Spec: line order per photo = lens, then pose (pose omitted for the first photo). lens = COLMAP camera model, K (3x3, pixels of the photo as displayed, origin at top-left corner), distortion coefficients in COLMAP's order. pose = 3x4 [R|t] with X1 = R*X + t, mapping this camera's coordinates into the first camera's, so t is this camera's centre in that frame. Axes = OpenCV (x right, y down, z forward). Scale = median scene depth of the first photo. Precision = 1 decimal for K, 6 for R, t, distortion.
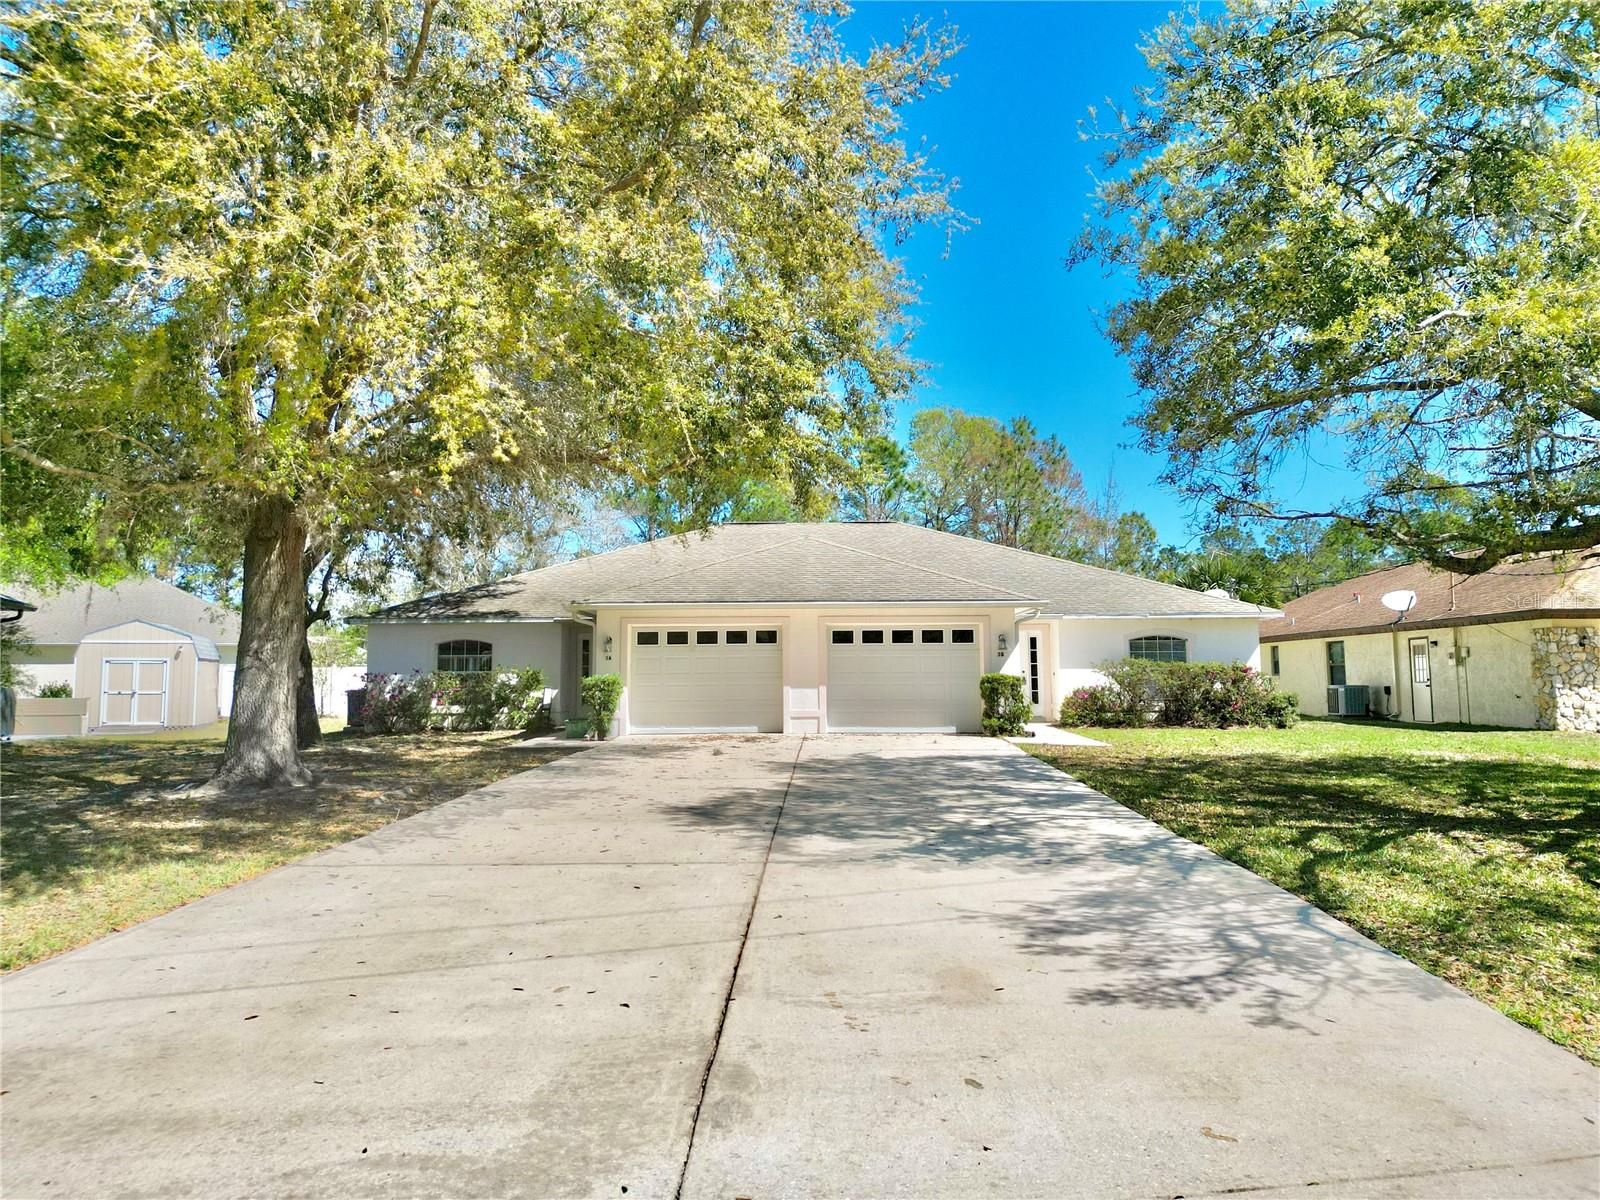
lens RADIAL K [[1122.3, 0, 790.9], [0, 1122.3, 590.7], [0, 0, 1]] dist [0.092566, -0.092340]
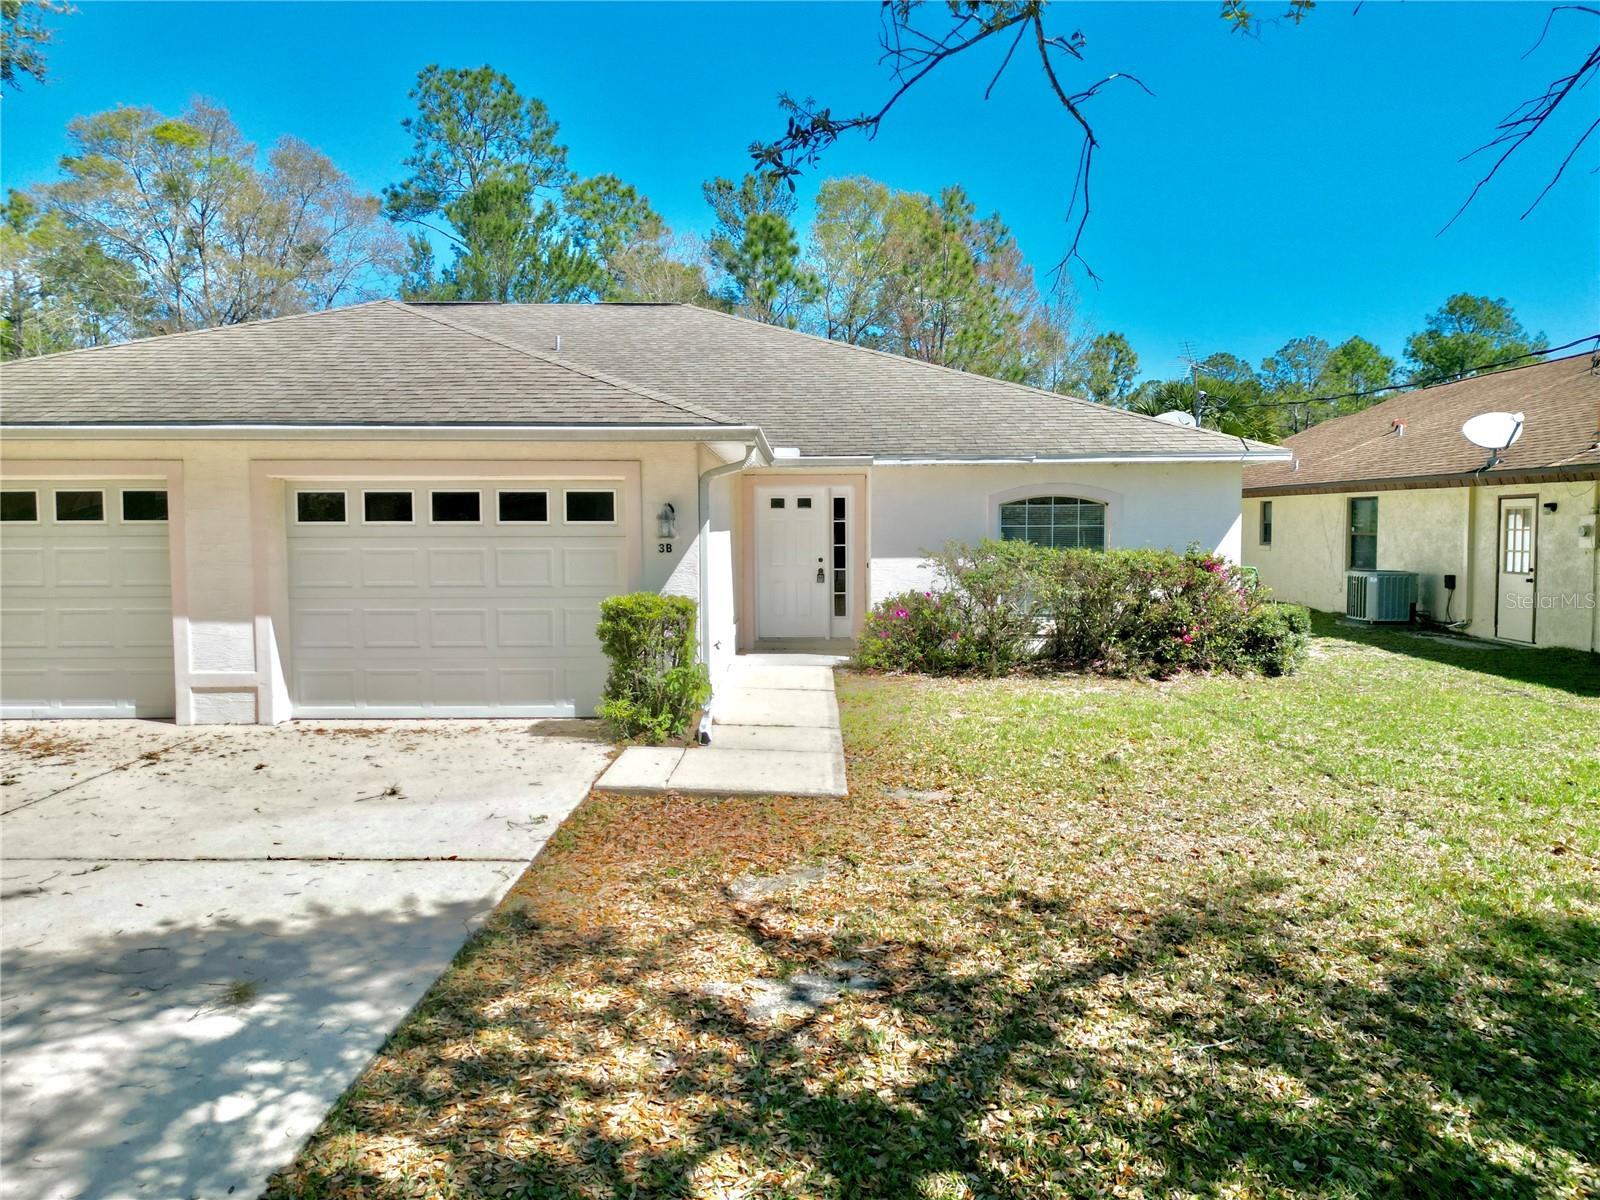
lens RADIAL K [[1118.9, 0, 790.3], [0, 1118.9, 590.5], [0, 0, 1]] dist [0.094604, -0.095115]
pose [[0.999957, 0.002701, 0.008893, 0.230703], [-0.003948, 0.989652, 0.143437, 0.009224], [-0.008413, -0.143466, 0.989619, 0.554238]]
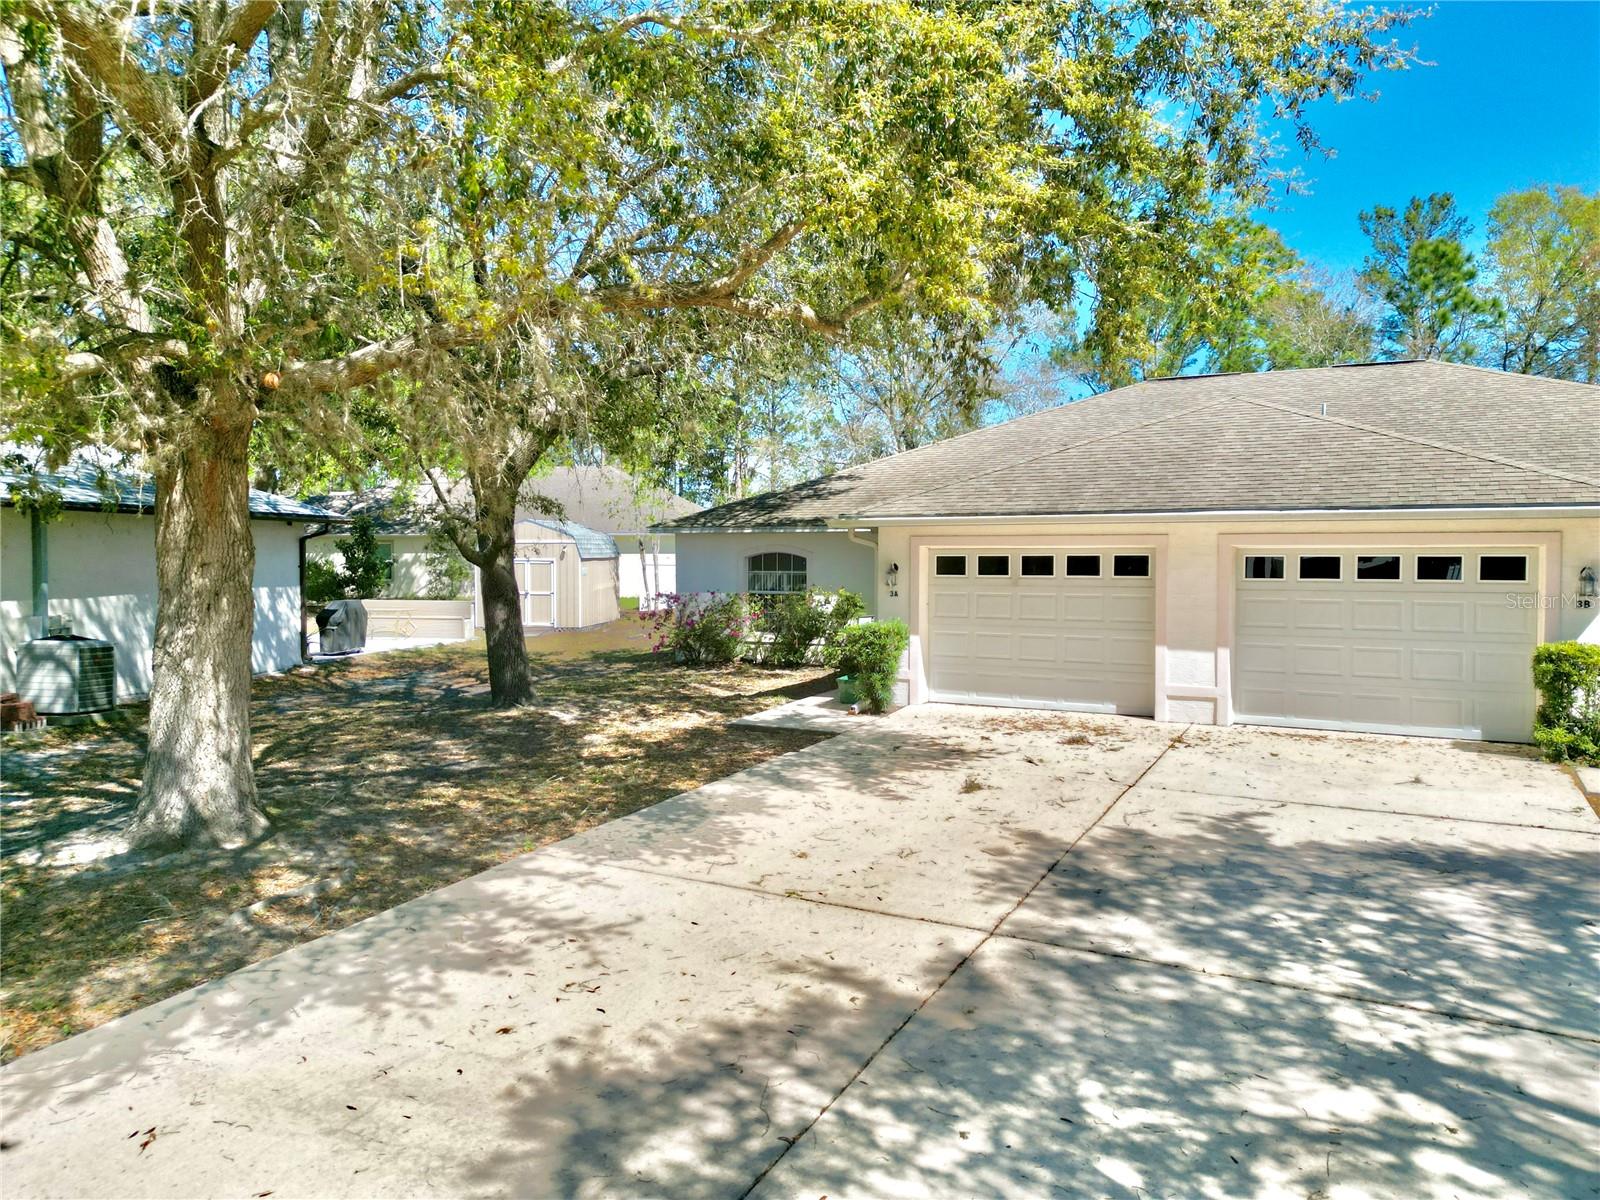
lens RADIAL K [[1118.9, 0, 790.3], [0, 1118.9, 590.5], [0, 0, 1]] dist [0.094604, -0.095115]
pose [[0.899144, 0.021025, -0.437148, 0.084892], [0.031456, 0.993157, 0.112467, -0.022708], [0.436521, -0.114875, 0.892330, 0.349973]]
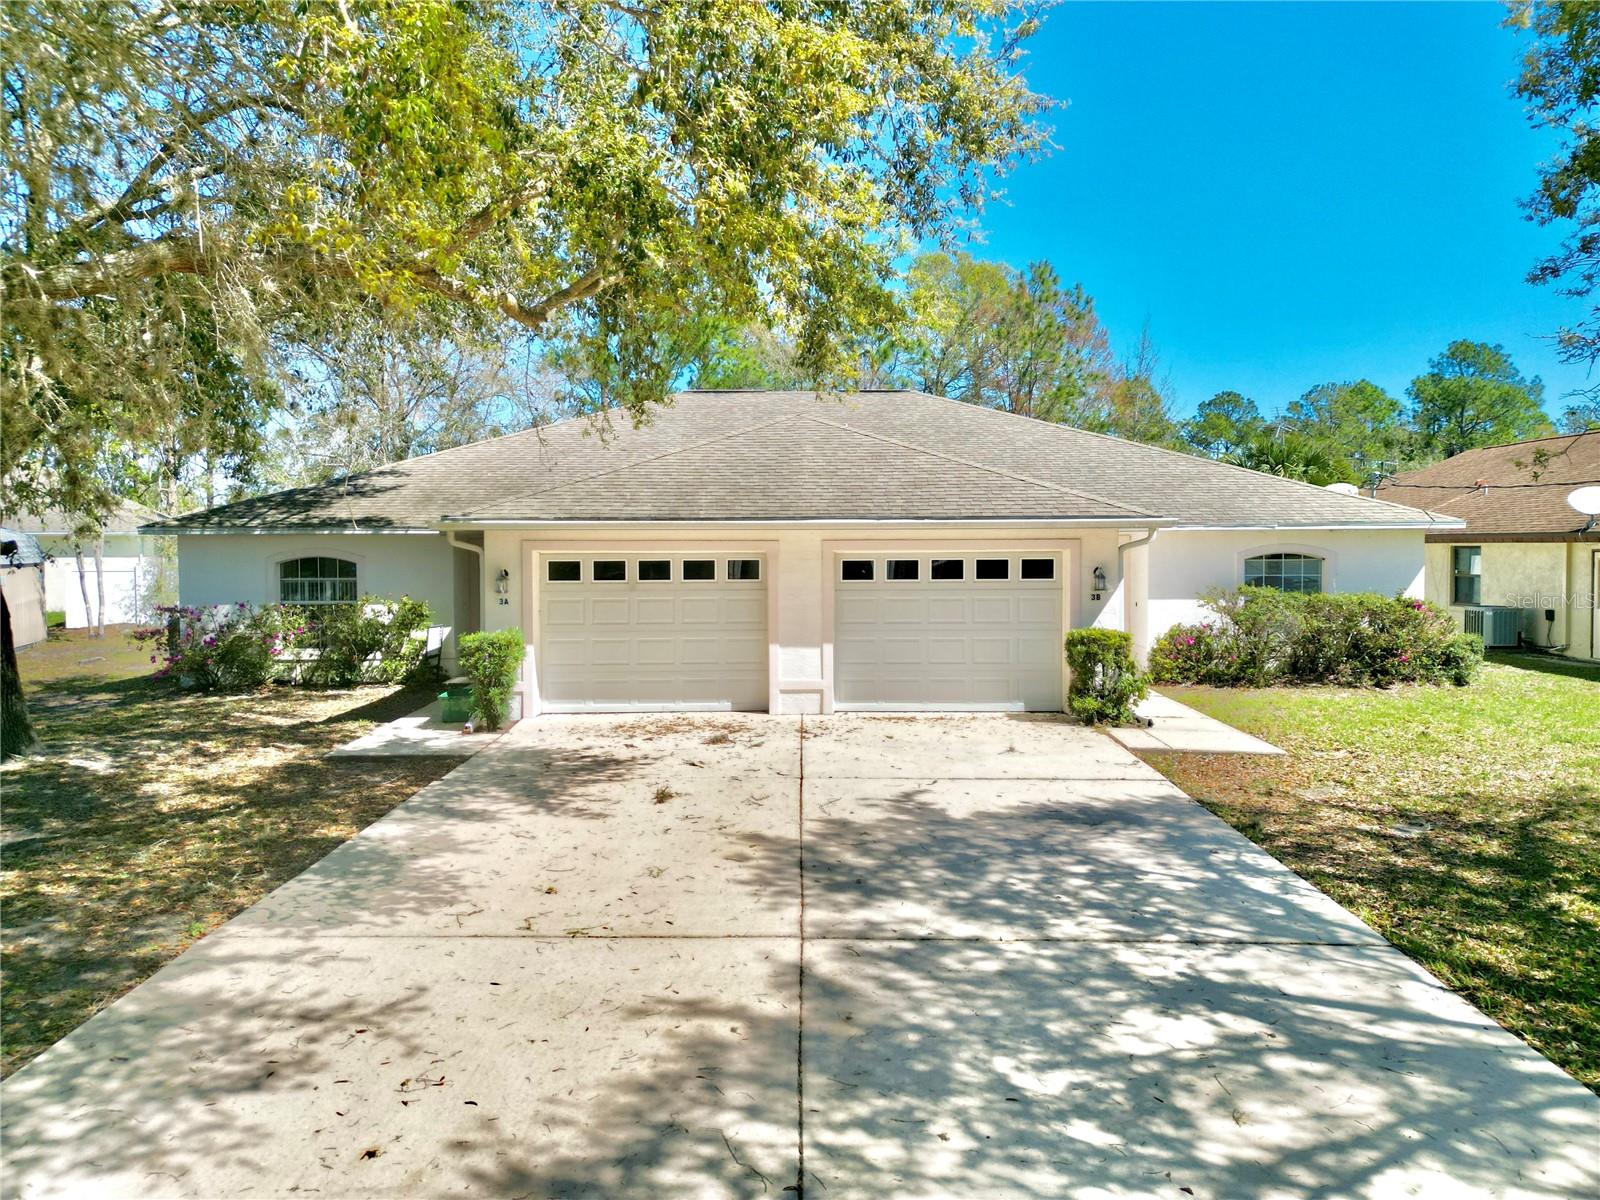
lens RADIAL K [[1124.2, 0, 790.8], [0, 1124.2, 591.5], [0, 0, 1]] dist [0.067370, -0.056101]
pose [[0.999687, 0.000520, 0.025021, -0.010641], [-0.003519, 0.992770, 0.119984, -0.026325], [-0.024777, -0.120035, 0.992460, 0.339176]]
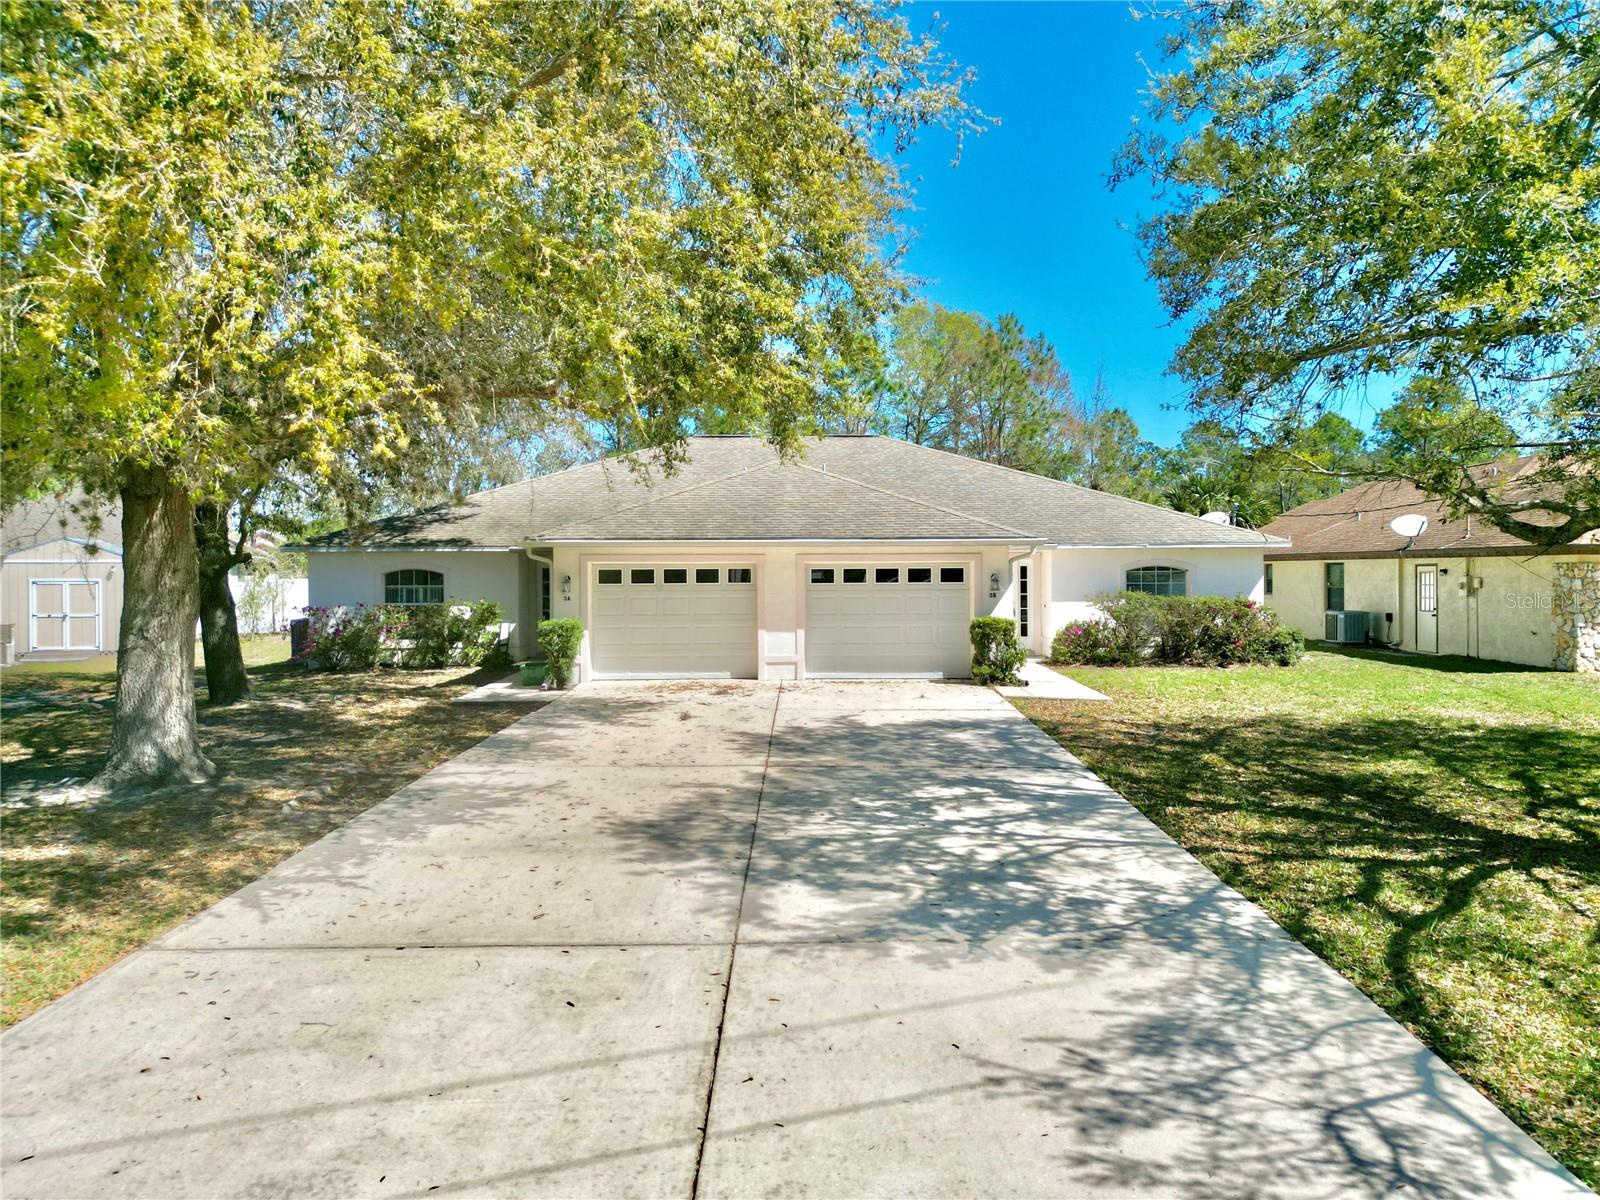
lens RADIAL K [[1122.3, 0, 790.9], [0, 1122.3, 590.7], [0, 0, 1]] dist [0.092566, -0.092340]
pose [[0.999762, 0.001017, 0.021796, 0.000281], [-0.003142, 0.995211, 0.097695, -0.036881], [-0.021593, -0.097740, 0.994978, 0.082656]]
